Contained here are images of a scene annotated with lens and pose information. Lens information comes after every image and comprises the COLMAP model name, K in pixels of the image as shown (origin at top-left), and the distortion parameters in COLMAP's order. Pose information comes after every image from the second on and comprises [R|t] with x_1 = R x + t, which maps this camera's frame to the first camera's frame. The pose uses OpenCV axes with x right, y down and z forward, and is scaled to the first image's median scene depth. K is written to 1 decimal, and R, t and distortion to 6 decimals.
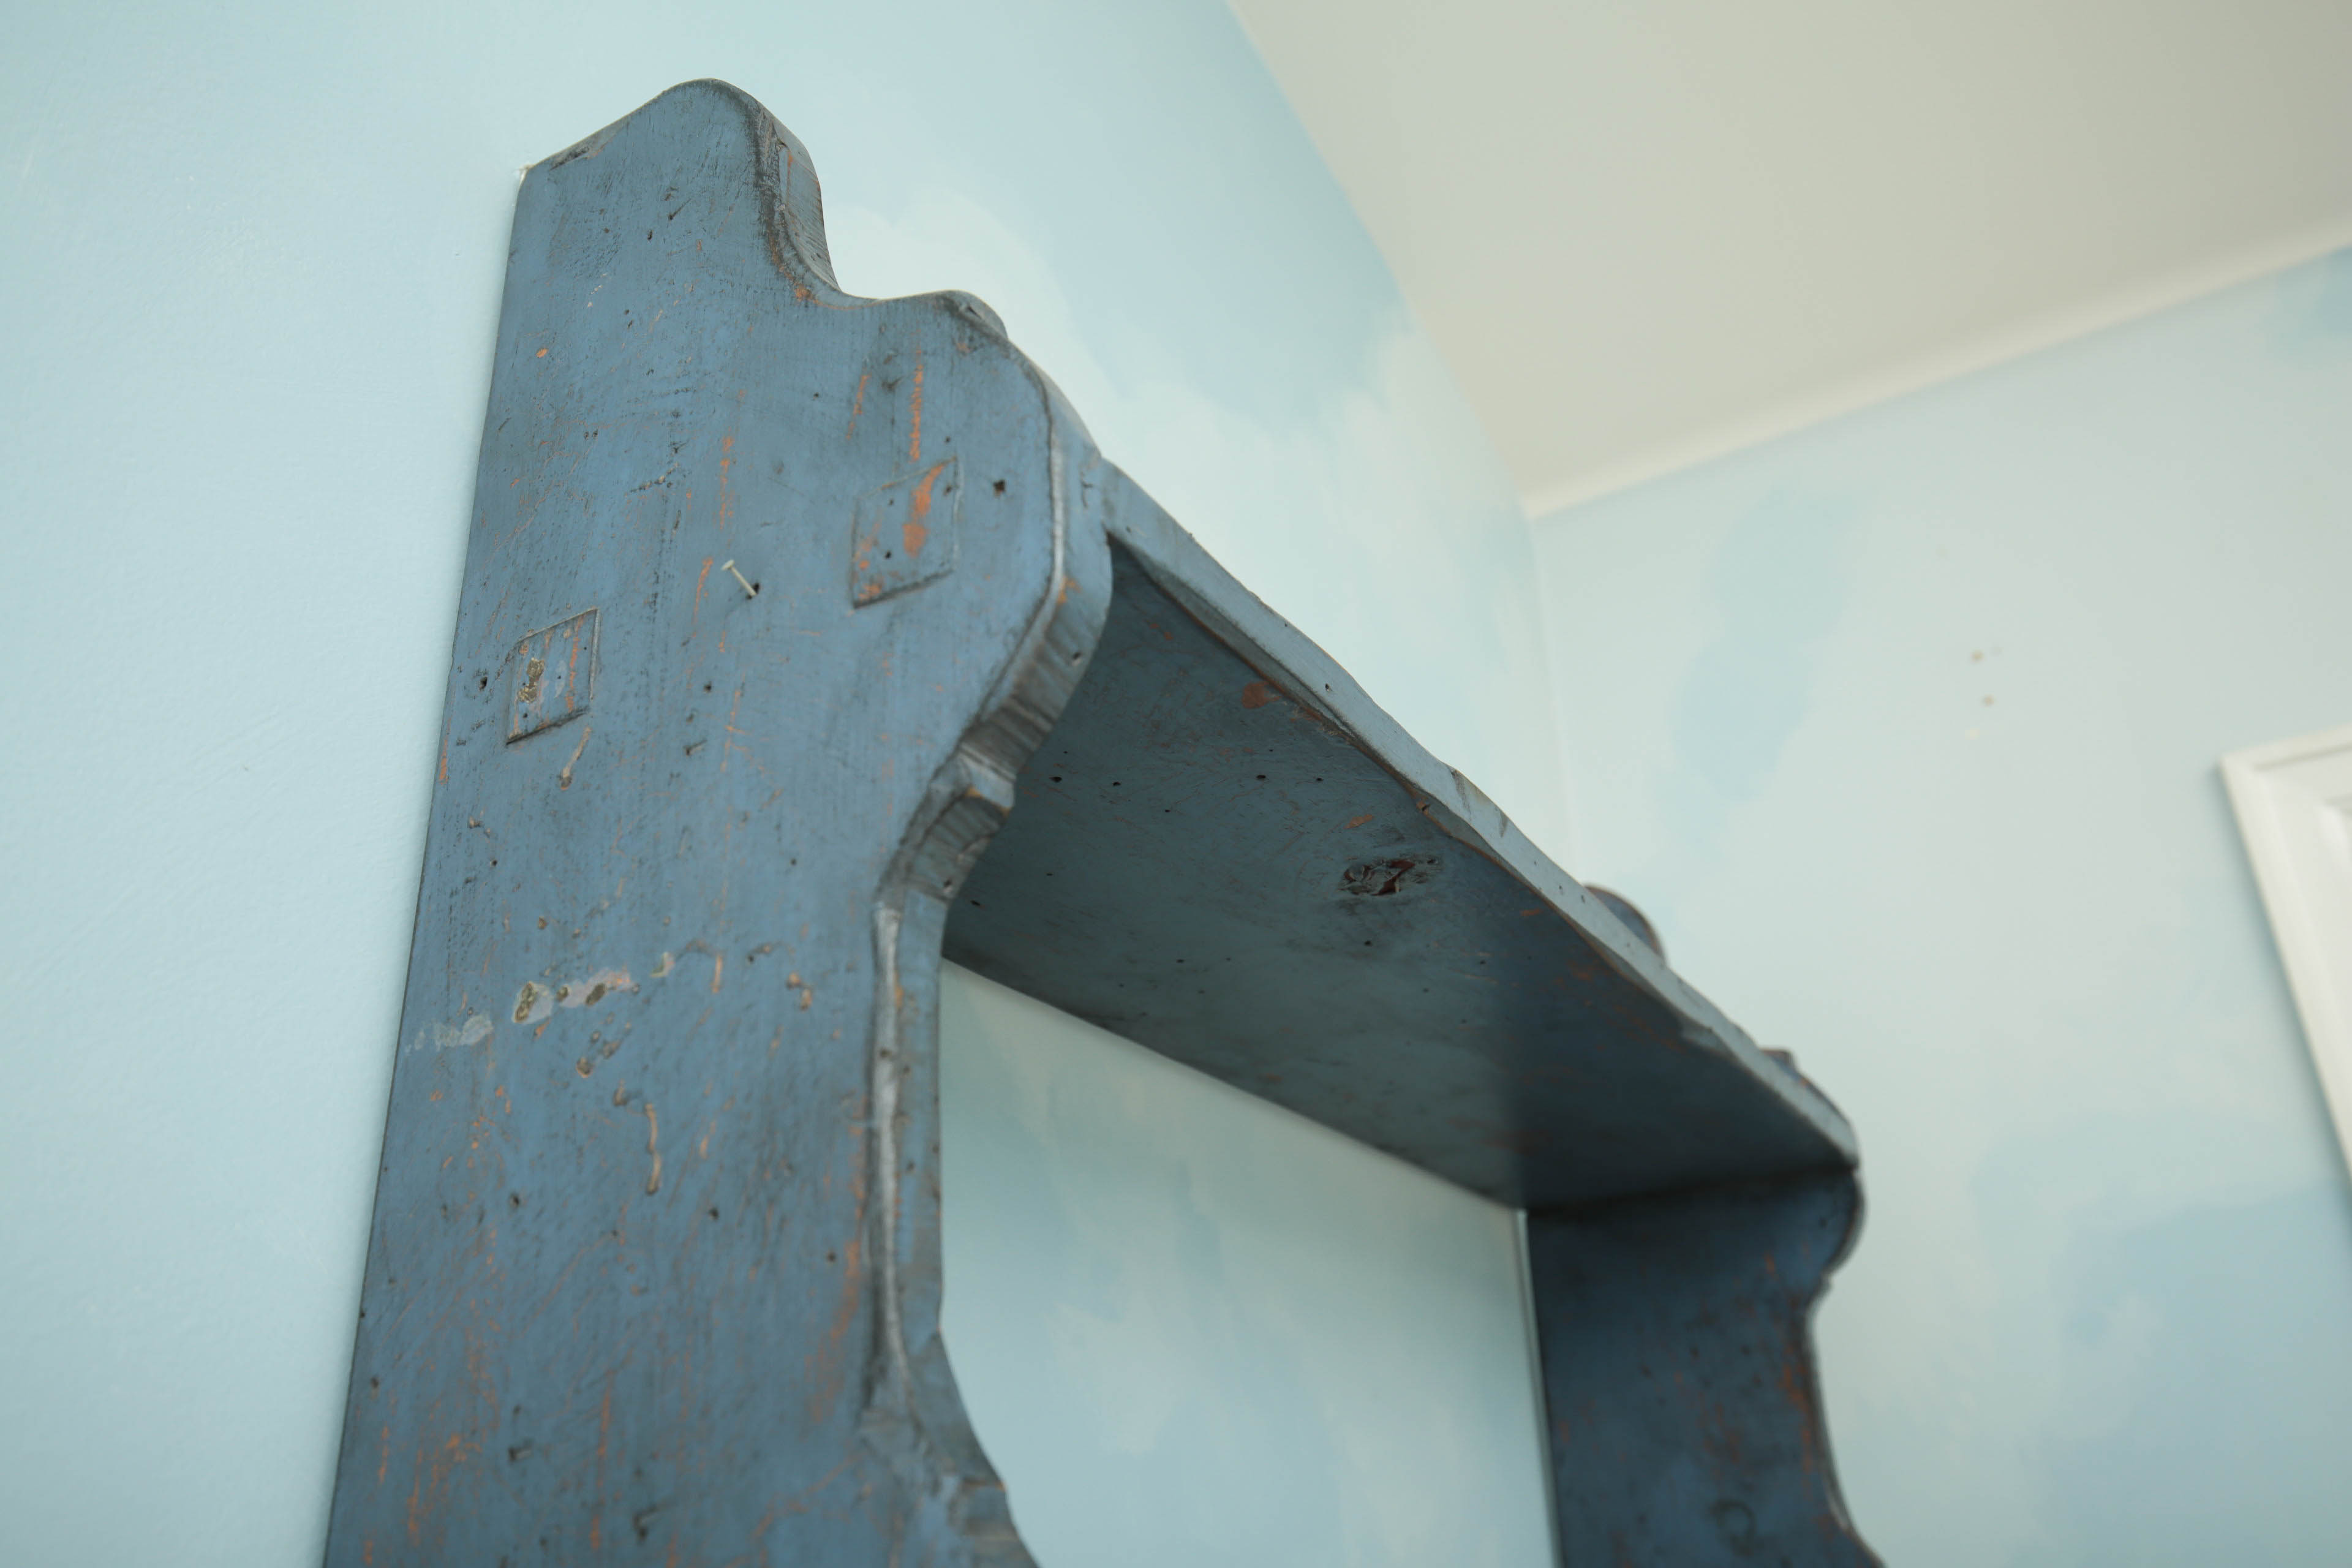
lens RADIAL K [[1799.0, 0, 1176.0], [0, 1799.0, 784.0], [0, 0, 1]] dist [0.002426, 0.003128]
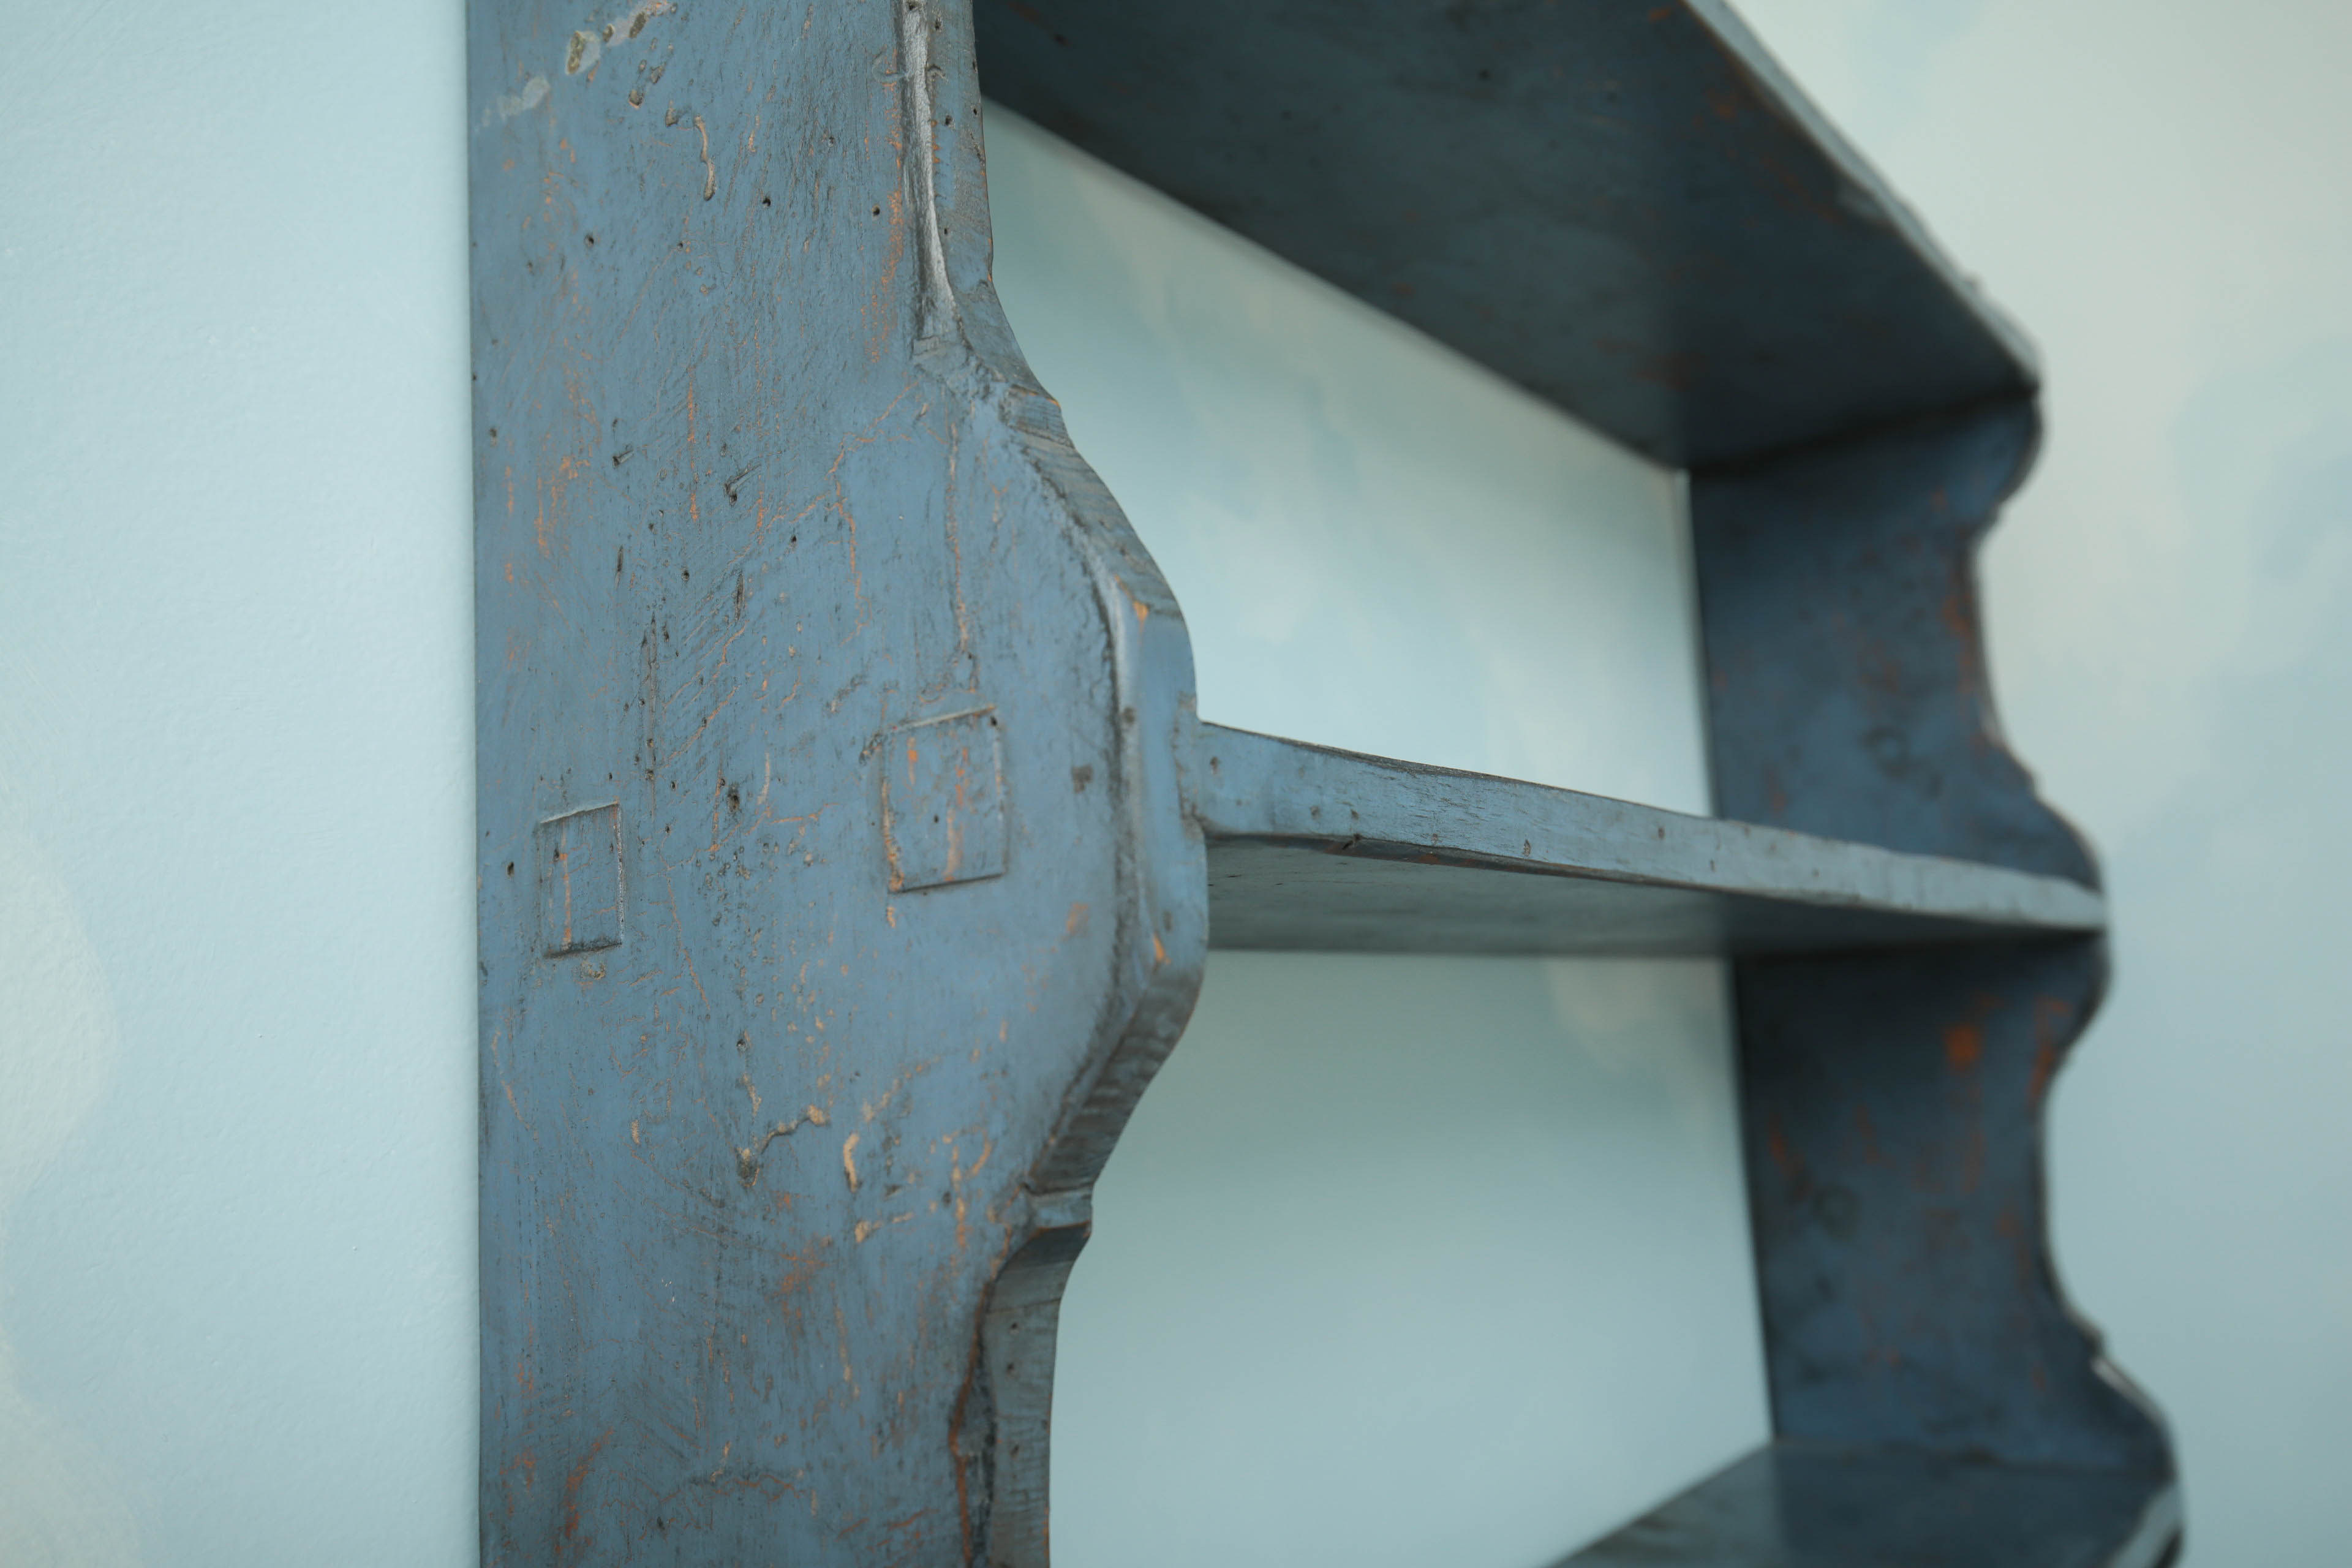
lens RADIAL K [[1790.8, 0, 1176.0], [0, 1790.8, 784.0], [0, 0, 1]] dist [-0.002446, 0.004867]
pose [[0.992548, -0.036760, -0.116176, 0.069019], [0.069660, 0.953430, 0.293460, 0.256346], [0.099978, -0.299366, 0.948886, -0.018618]]
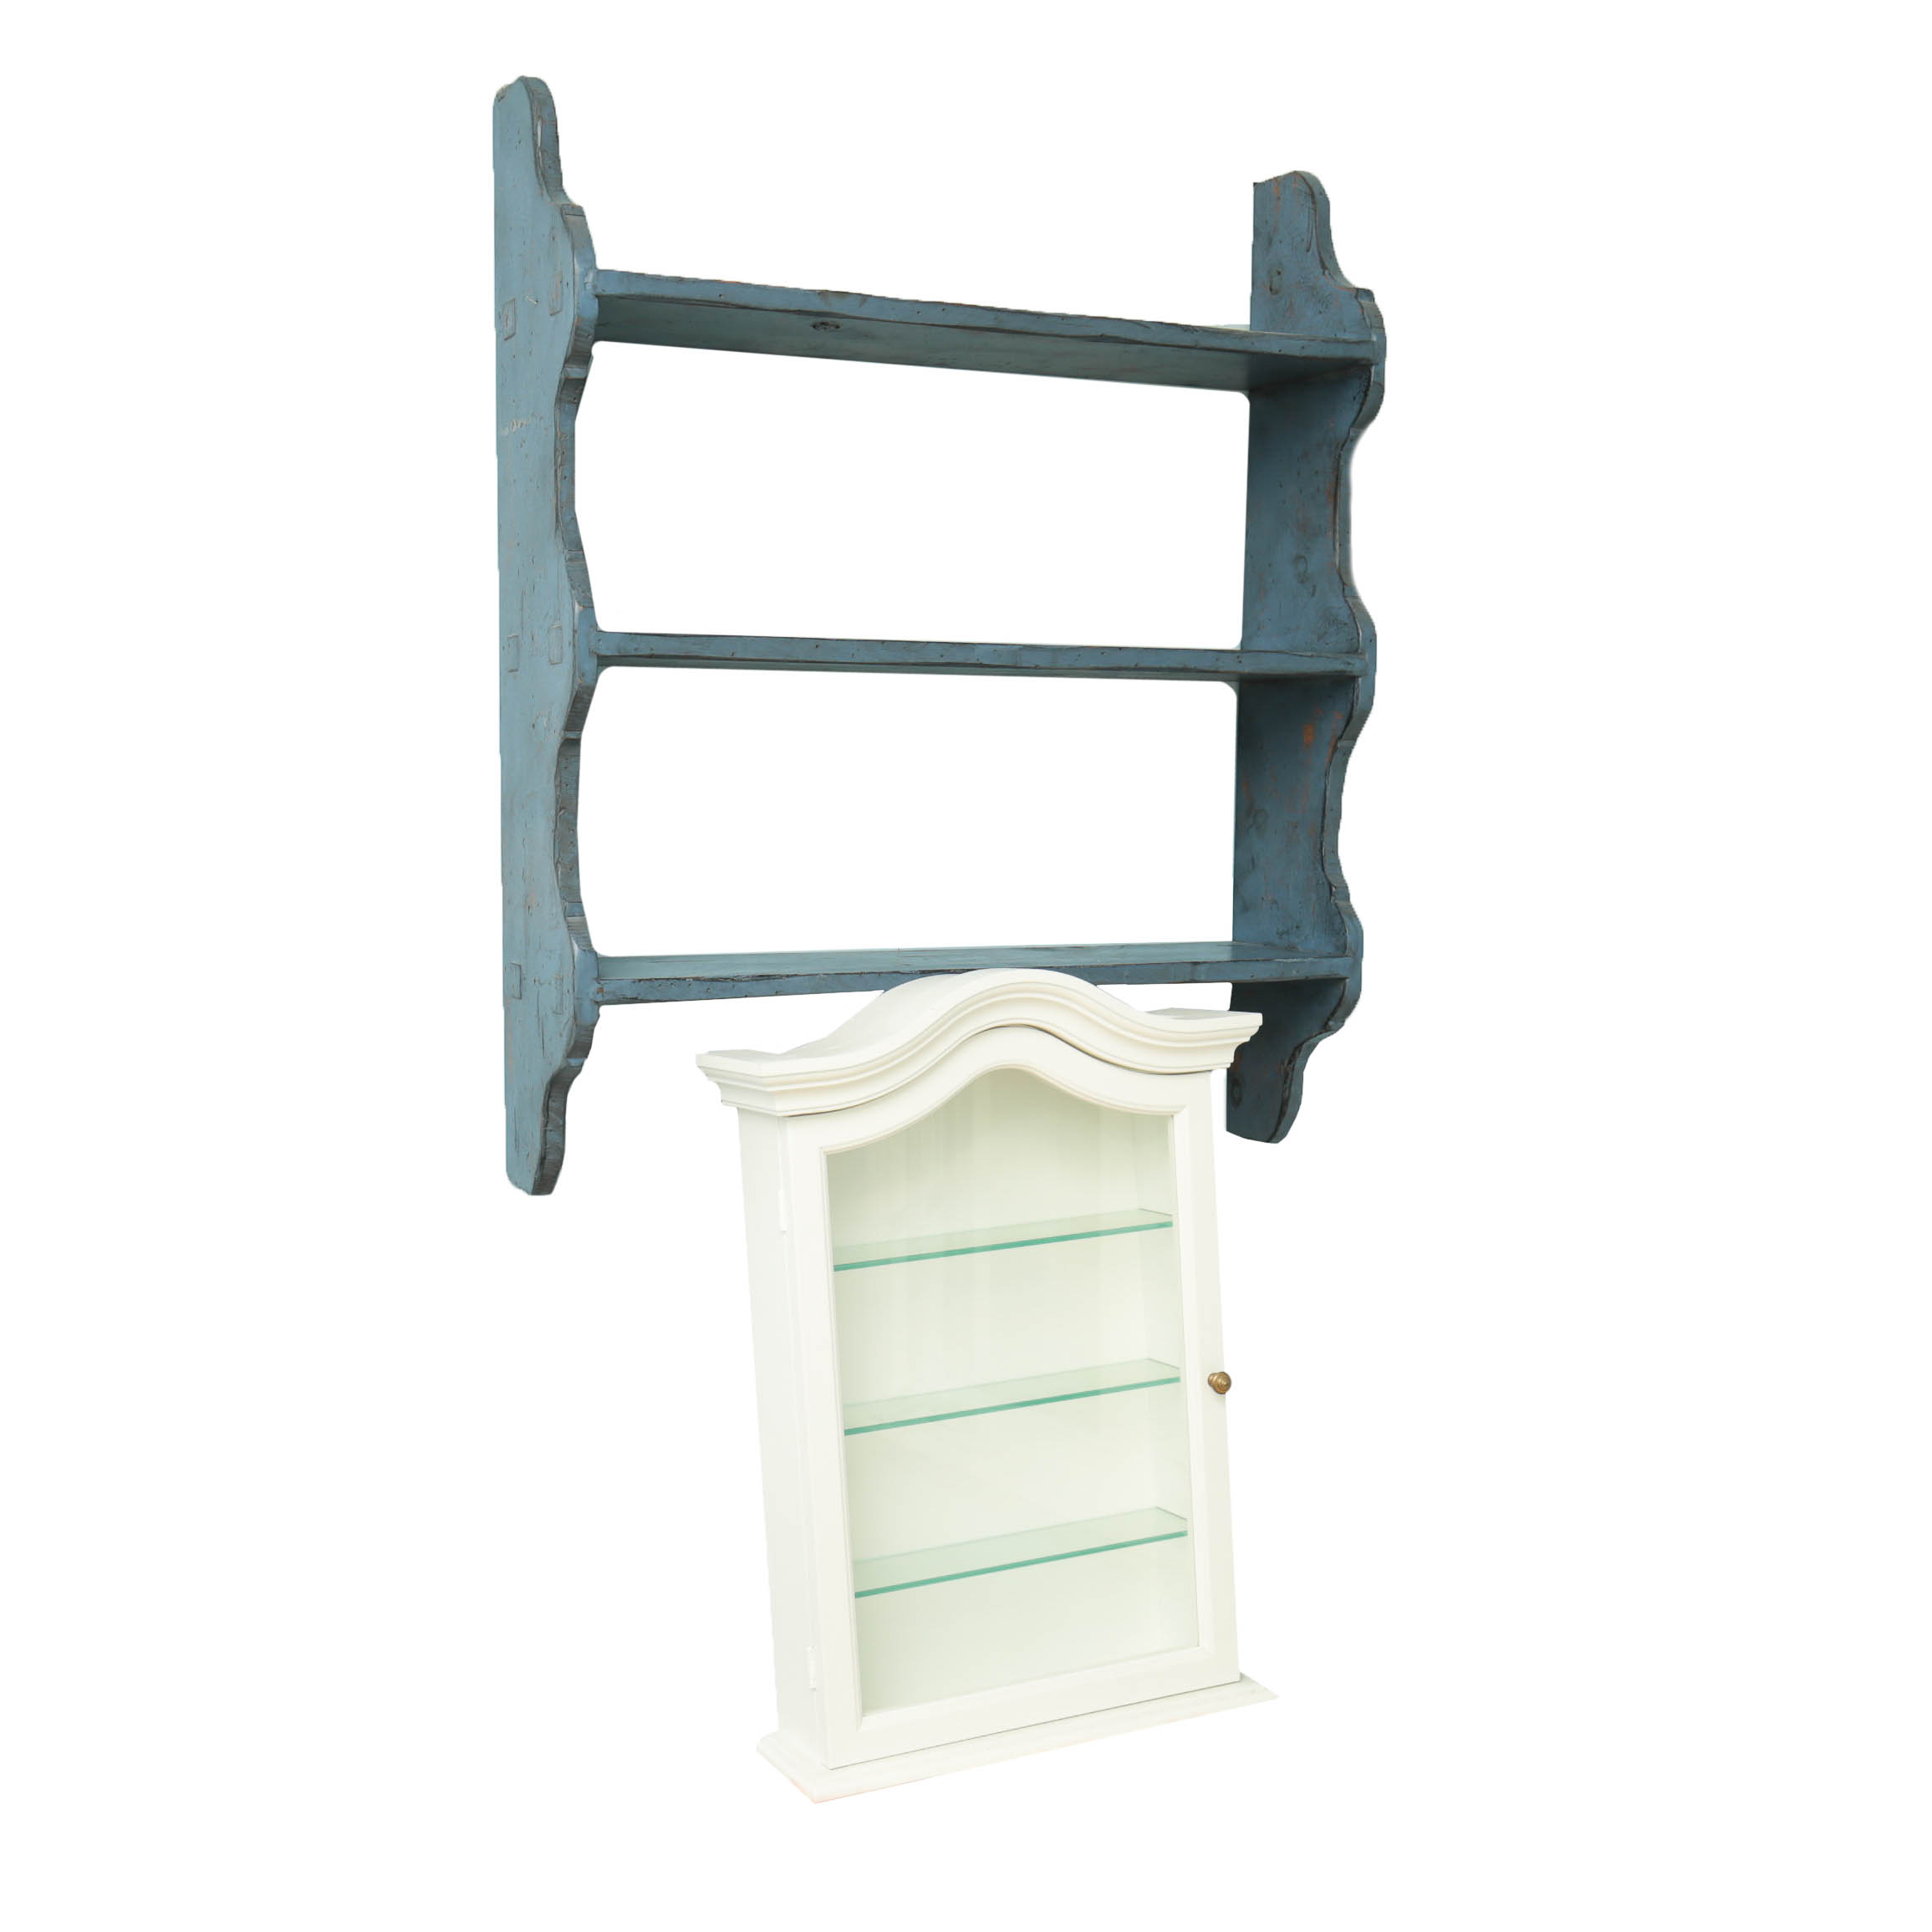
lens RADIAL K [[2448.7, 0, 765.2], [0, 2448.7, 970.1], [0, 0, 1]] dist [0.003516, -0.003934]
pose [[0.816216, 0.095962, -0.569722, 3.202422], [0.213996, 0.865756, 0.452408, -1.133377], [0.536654, -0.491181, 0.686108, -2.856062]]
